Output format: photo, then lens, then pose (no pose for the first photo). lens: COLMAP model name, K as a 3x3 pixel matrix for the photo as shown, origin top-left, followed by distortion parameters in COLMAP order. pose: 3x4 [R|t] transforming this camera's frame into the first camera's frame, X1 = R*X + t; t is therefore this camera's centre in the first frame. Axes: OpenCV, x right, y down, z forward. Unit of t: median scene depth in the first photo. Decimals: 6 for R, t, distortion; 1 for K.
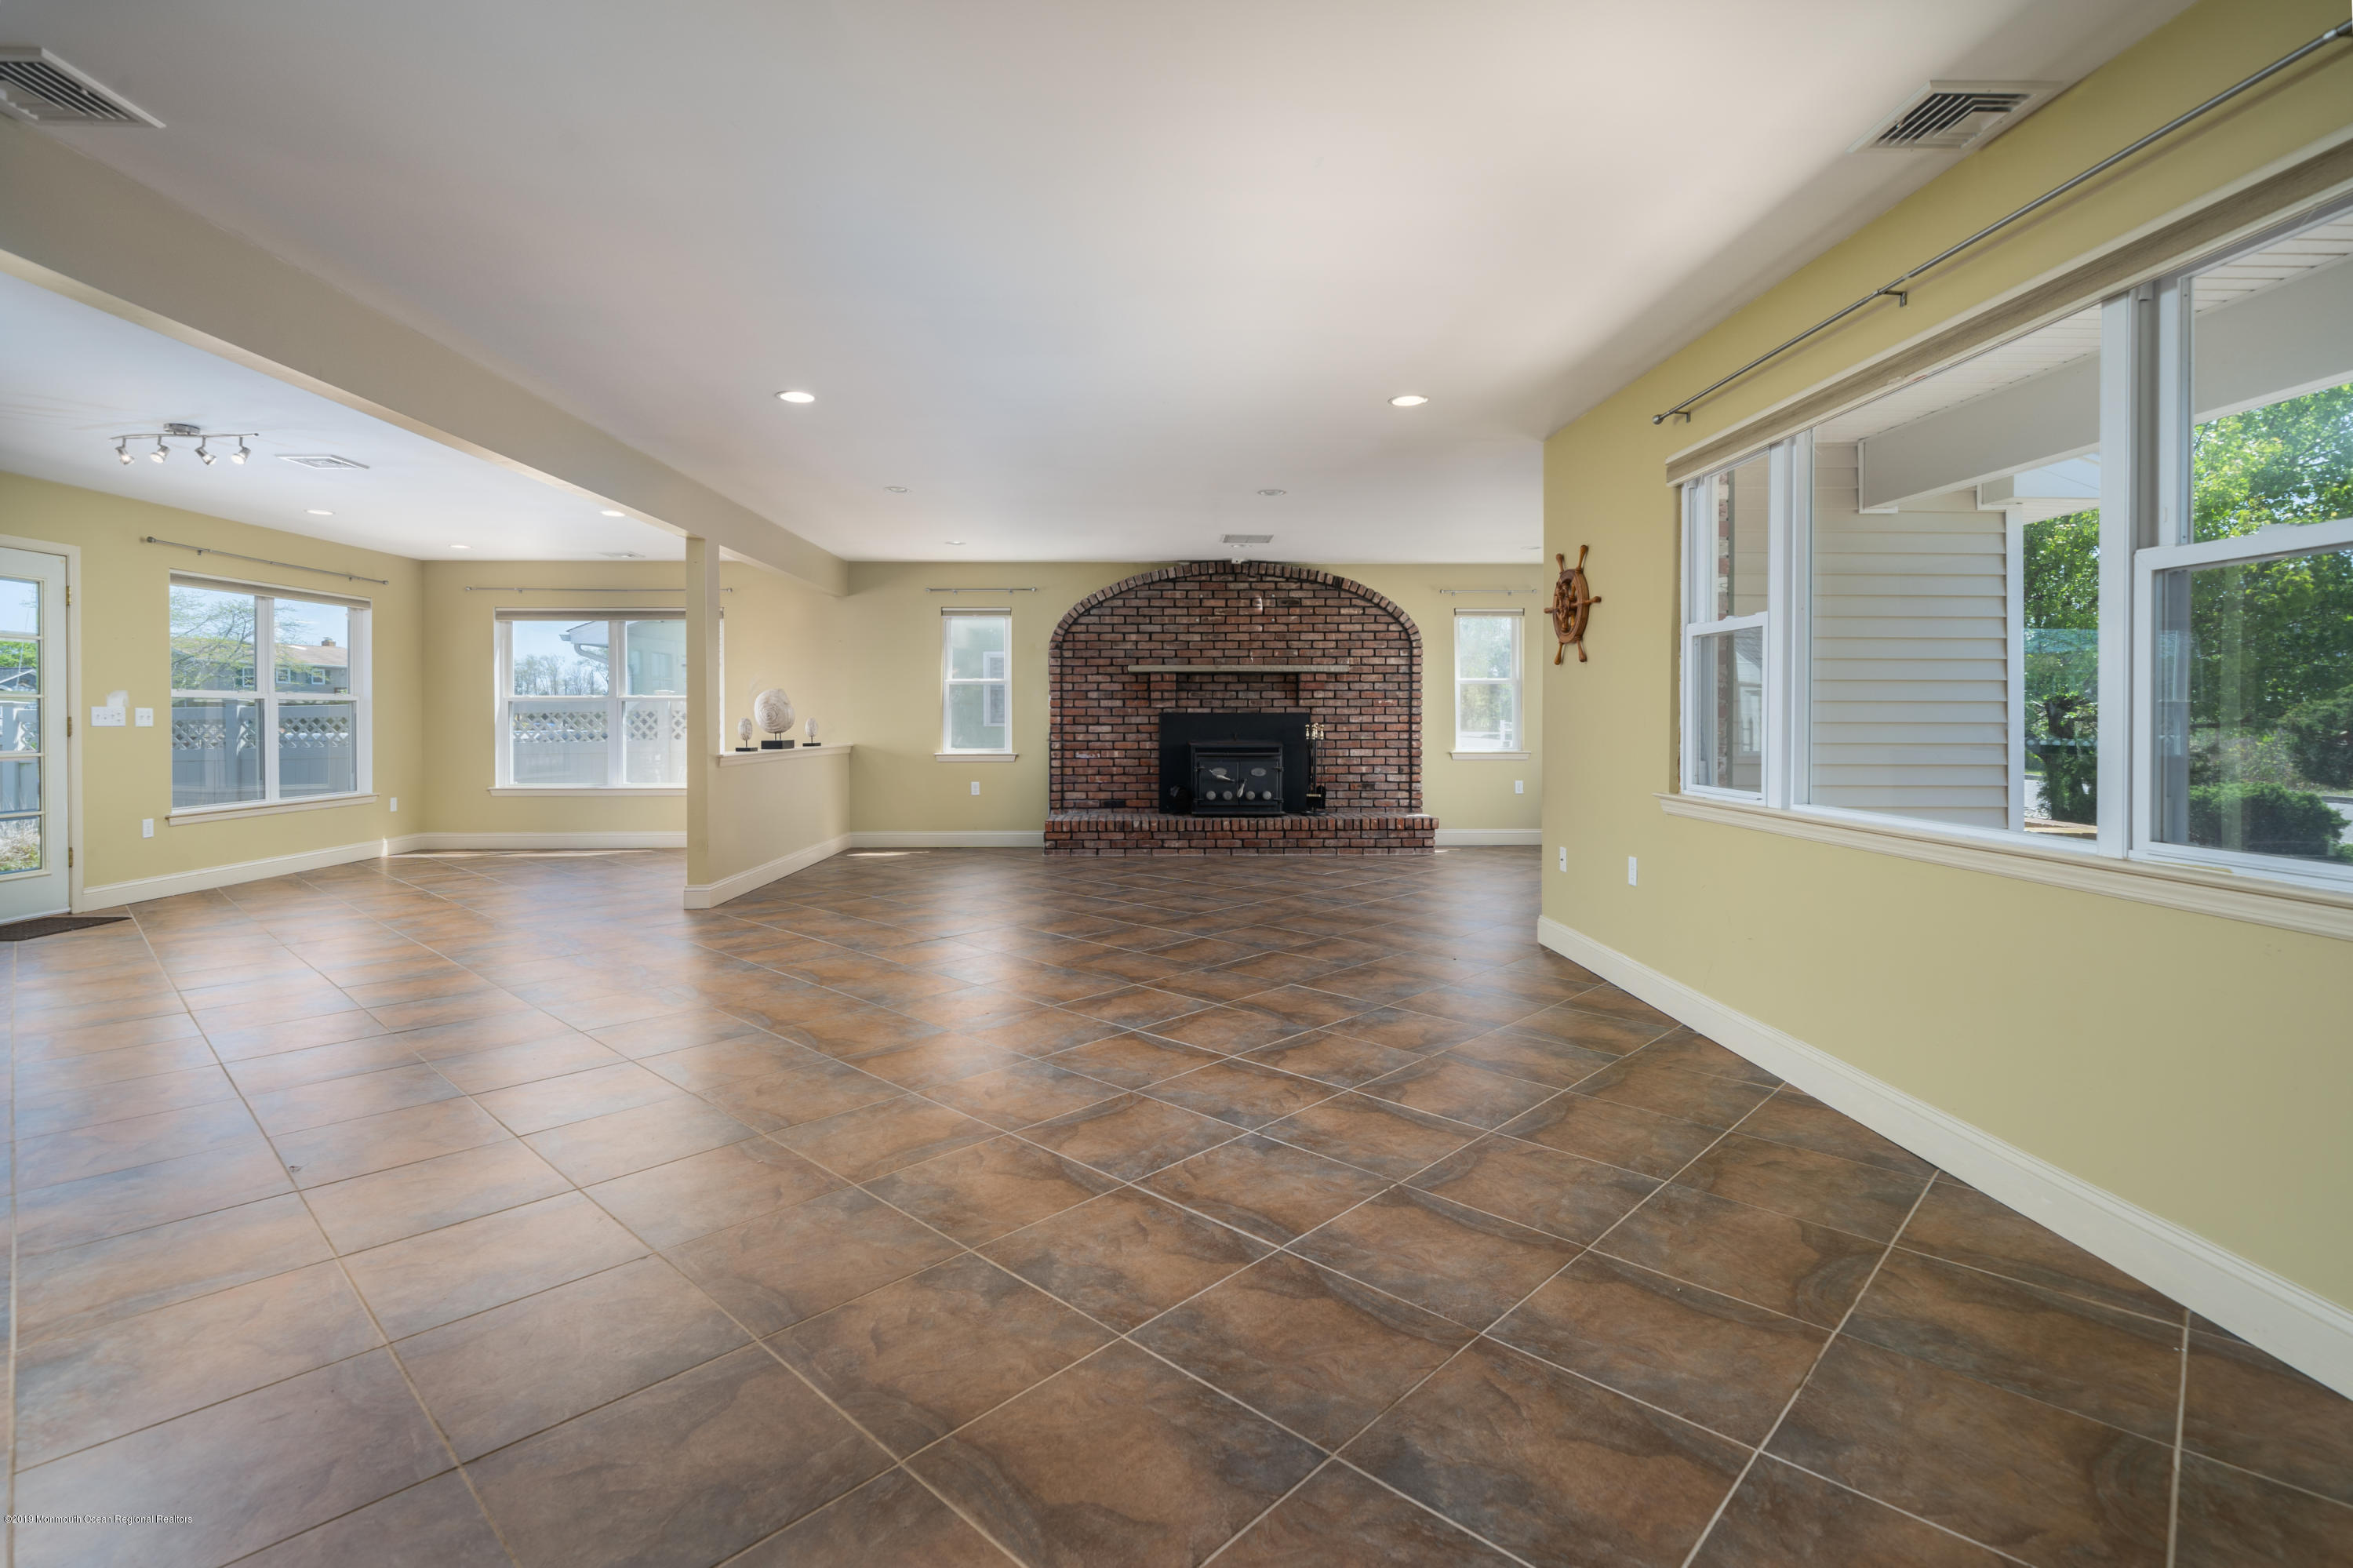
lens RADIAL K [[1093.2, 0, 1166.5], [0, 1093.2, 696.8], [0, 0, 1]] dist [-0.001591, -0.000238]
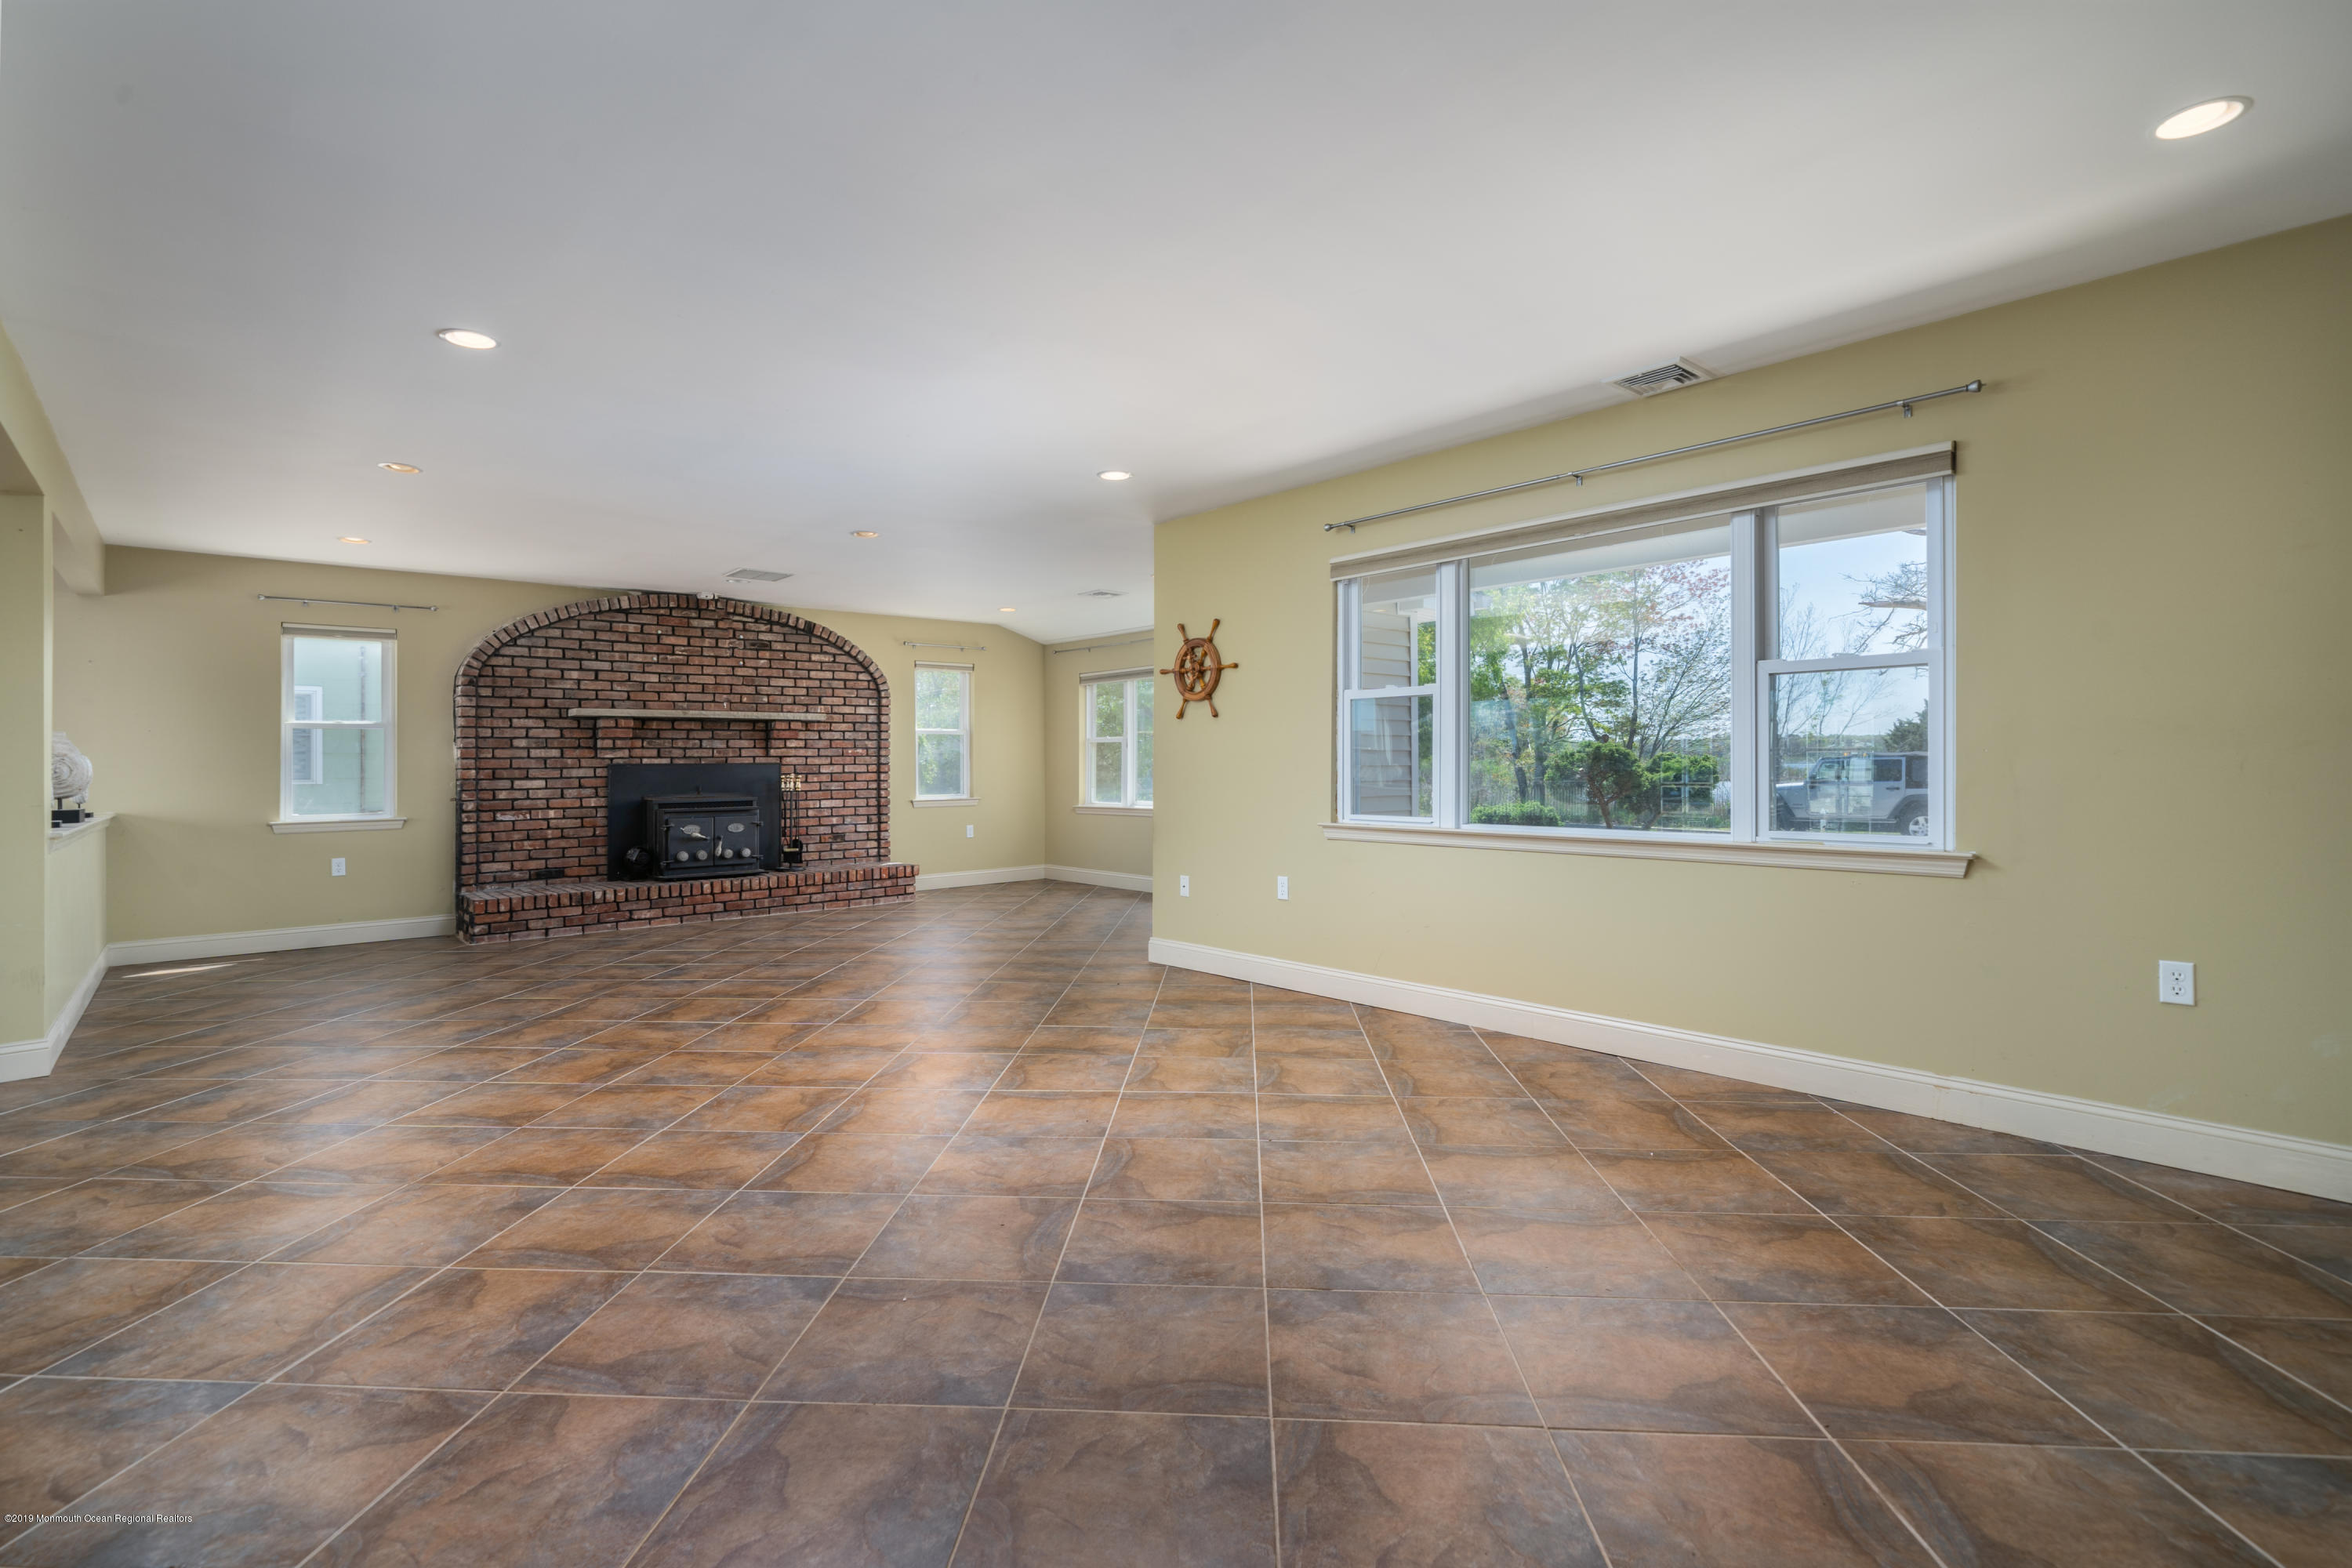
lens RADIAL K [[1091.8, 0, 1142.5], [0, 1091.8, 727.5], [0, 0, 1]] dist [-0.002496, -0.000069]
pose [[0.773092, 0.013729, 0.634145, -0.226392], [-0.002308, 0.999820, -0.018833, 0.001112], [-0.634290, 0.013096, 0.772984, 0.069392]]
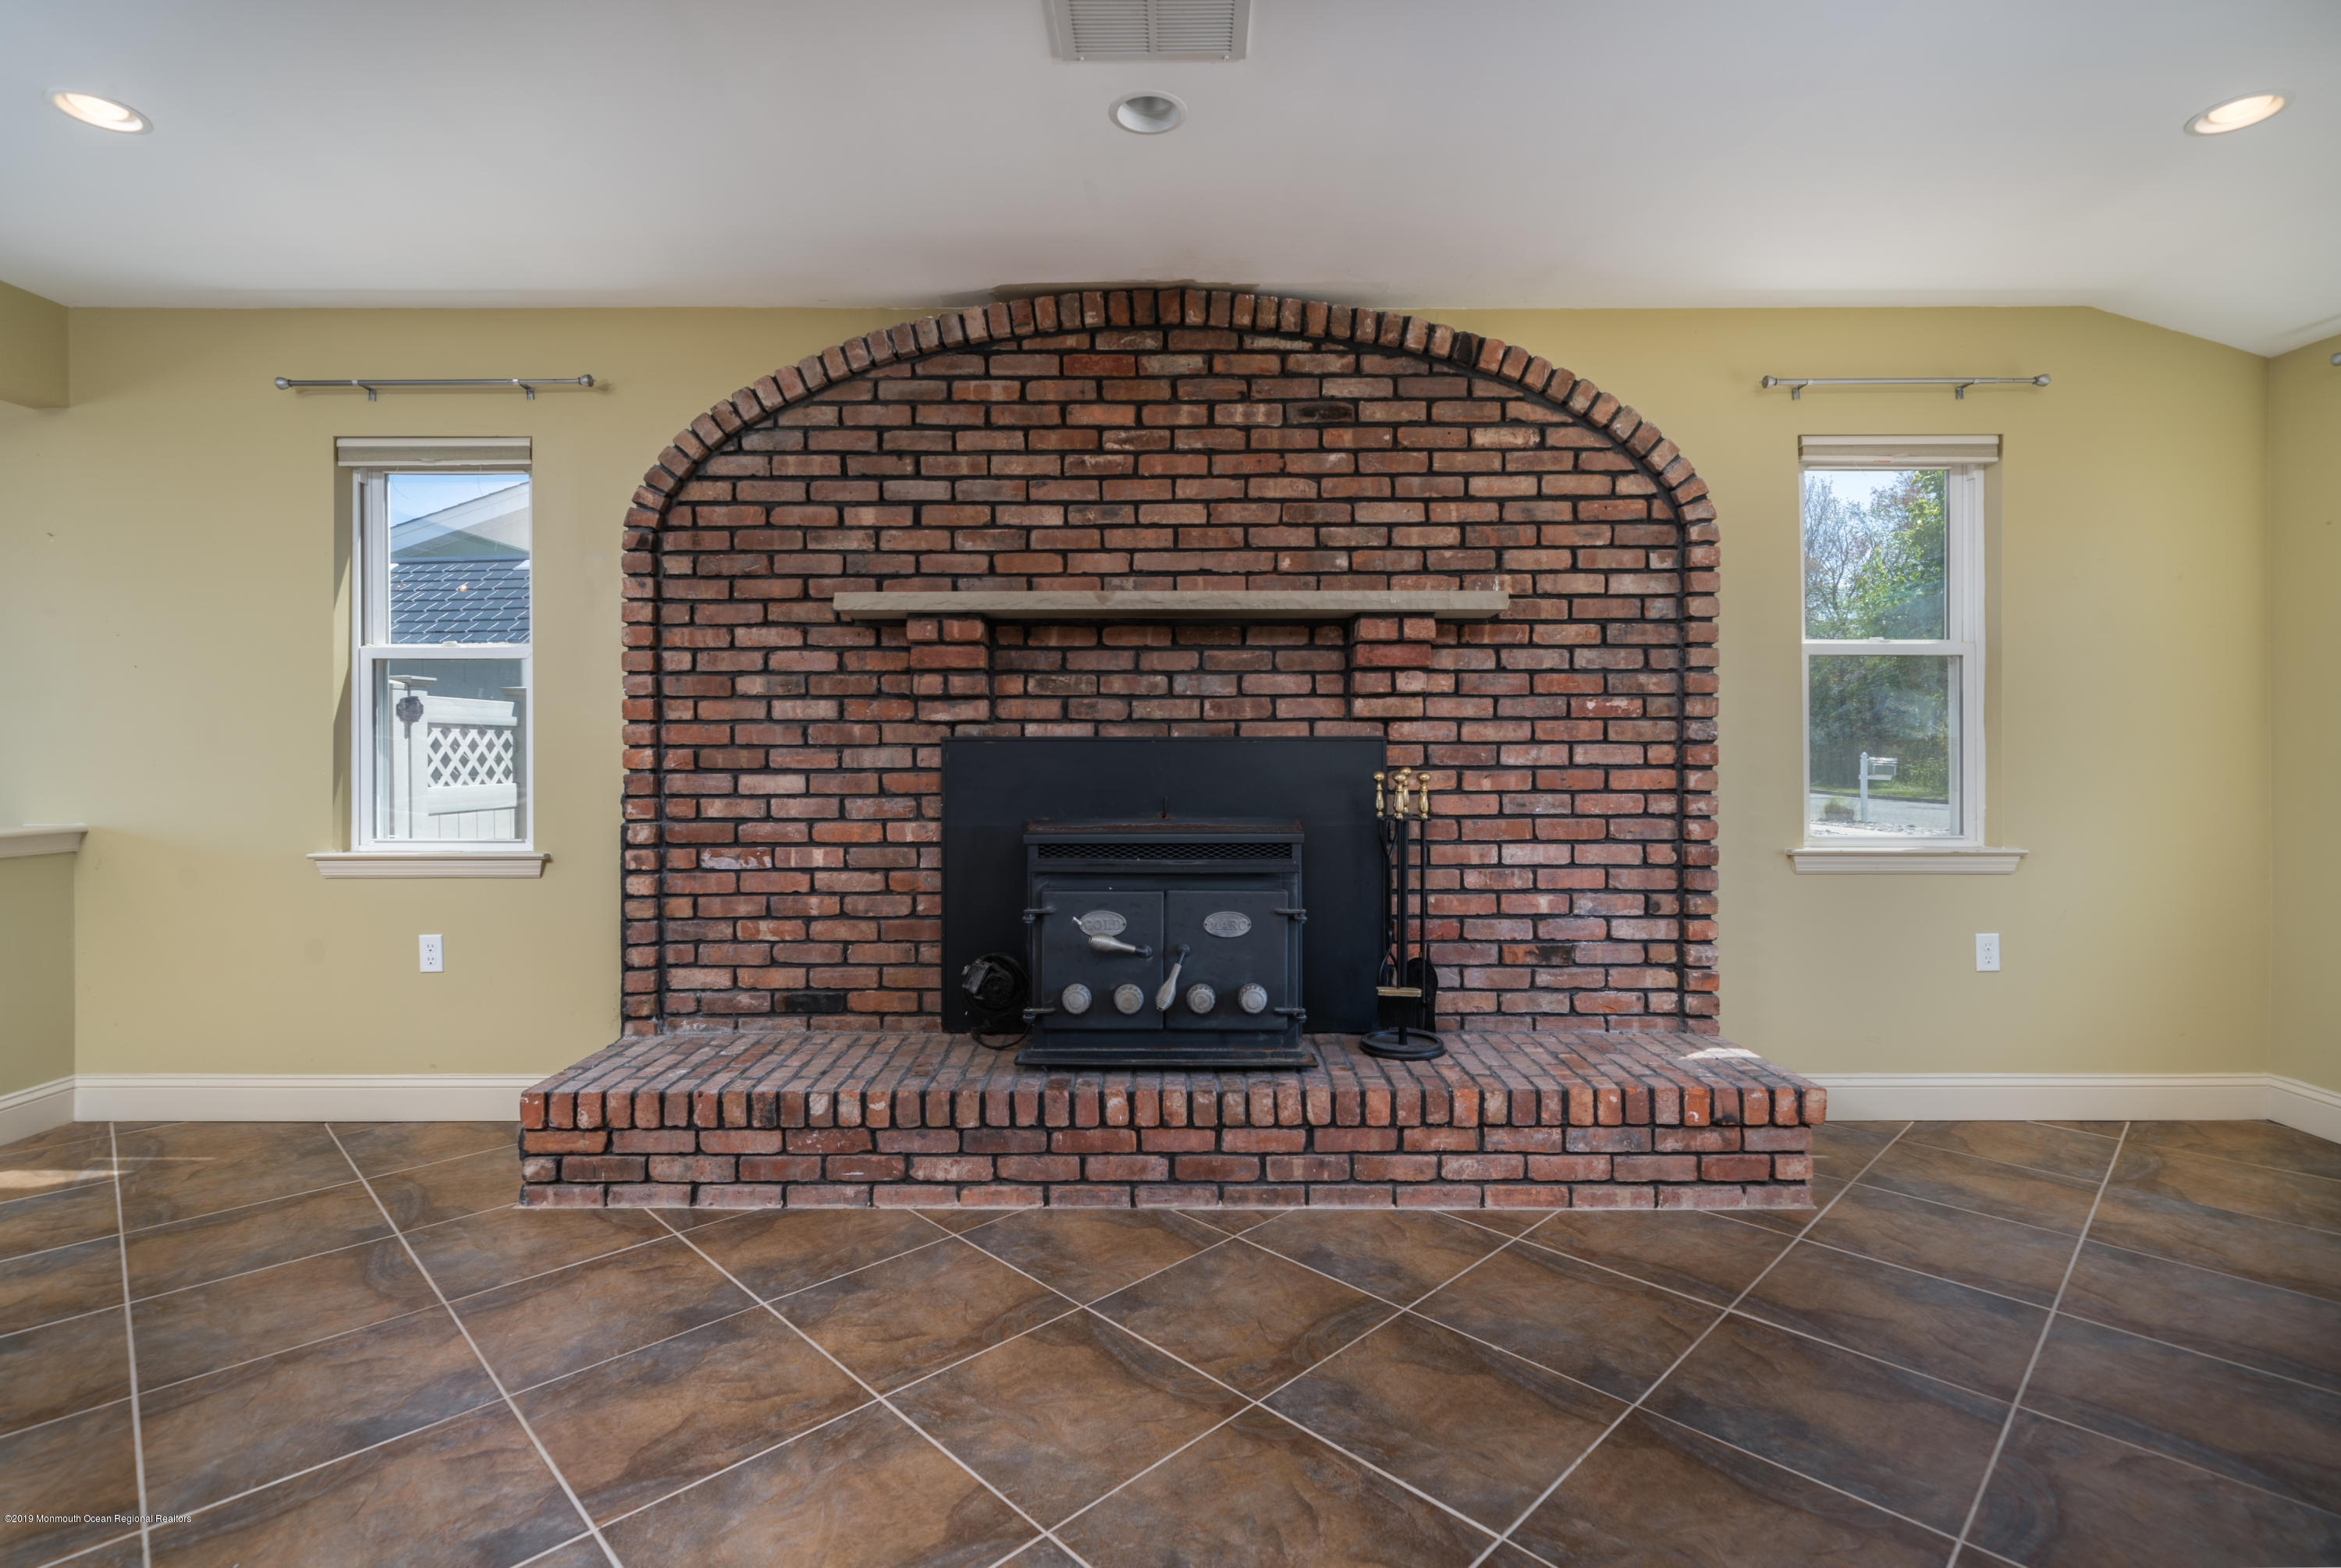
lens RADIAL K [[1080.0, 0, 1175.2], [0, 1080.0, 753.4], [0, 0, 1]] dist [0.003762, 0.000218]
pose [[0.999966, -0.000423, -0.008291, 0.069173], [0.000599, 0.999776, 0.021143, 0.012630], [0.008280, -0.021147, 0.999742, 0.663476]]
